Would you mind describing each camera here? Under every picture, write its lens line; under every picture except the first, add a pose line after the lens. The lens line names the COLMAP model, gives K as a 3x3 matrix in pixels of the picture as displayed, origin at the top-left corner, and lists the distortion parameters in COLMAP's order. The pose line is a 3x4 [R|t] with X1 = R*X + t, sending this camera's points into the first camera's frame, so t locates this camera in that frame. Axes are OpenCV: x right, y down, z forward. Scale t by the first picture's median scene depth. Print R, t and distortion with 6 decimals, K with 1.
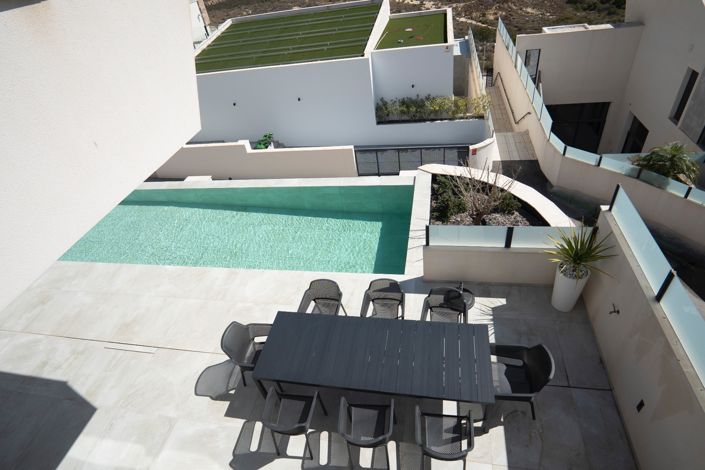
lens RADIAL K [[378.1, 0, 351.9], [0, 378.1, 231.5], [0, 0, 1]] dist [-0.035732, 0.010128]
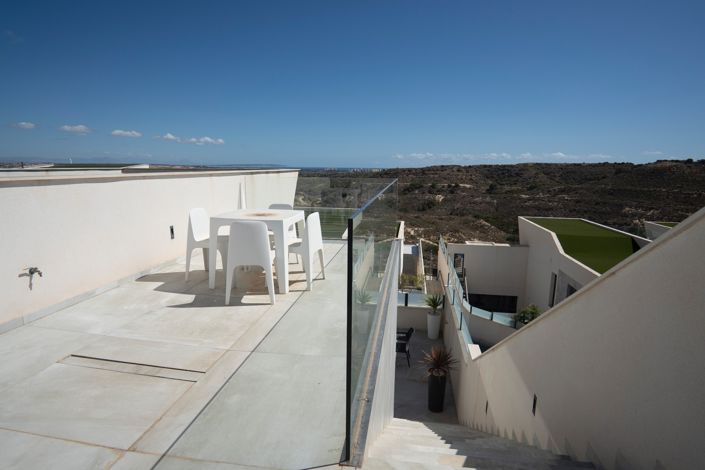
lens RADIAL K [[377.6, 0, 354.6], [0, 377.6, 229.6], [0, 0, 1]] dist [-0.035366, 0.010547]
pose [[0.987651, 0.143571, 0.062714, -0.014300], [-0.093414, 0.860999, -0.499954, 0.223942], [-0.125776, 0.487922, 0.863778, -0.282122]]
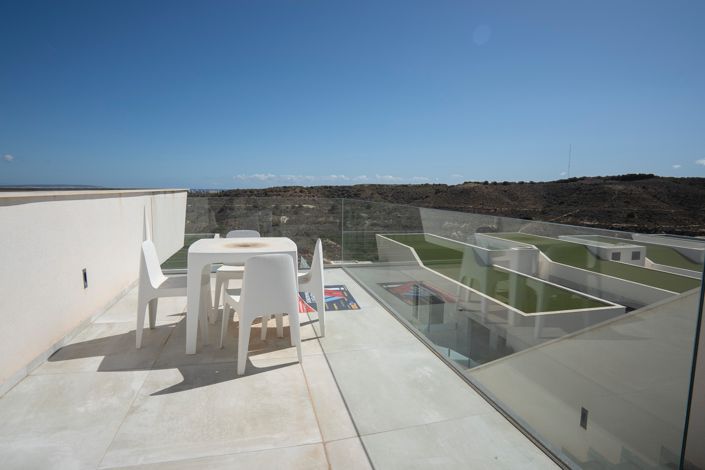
lens RADIAL K [[387.3, 0, 354.6], [0, 387.3, 231.0], [0, 0, 1]] dist [-0.035545, 0.010815]
pose [[0.892381, 0.106256, 0.438595, -0.090831], [0.162309, 0.831280, -0.531629, 0.204850], [-0.421084, 0.545604, 0.724572, -0.236441]]
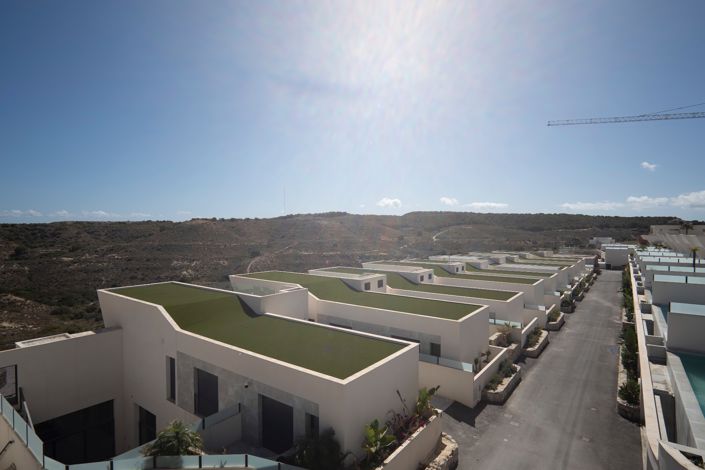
lens RADIAL K [[378.1, 0, 351.9], [0, 378.1, 231.5], [0, 0, 1]] dist [-0.035732, 0.010128]
pose [[0.428103, 0.130913, 0.894198, 0.027070], [0.523348, 0.770746, -0.363396, 0.001488], [-0.736773, 0.623548, 0.261446, -0.015600]]
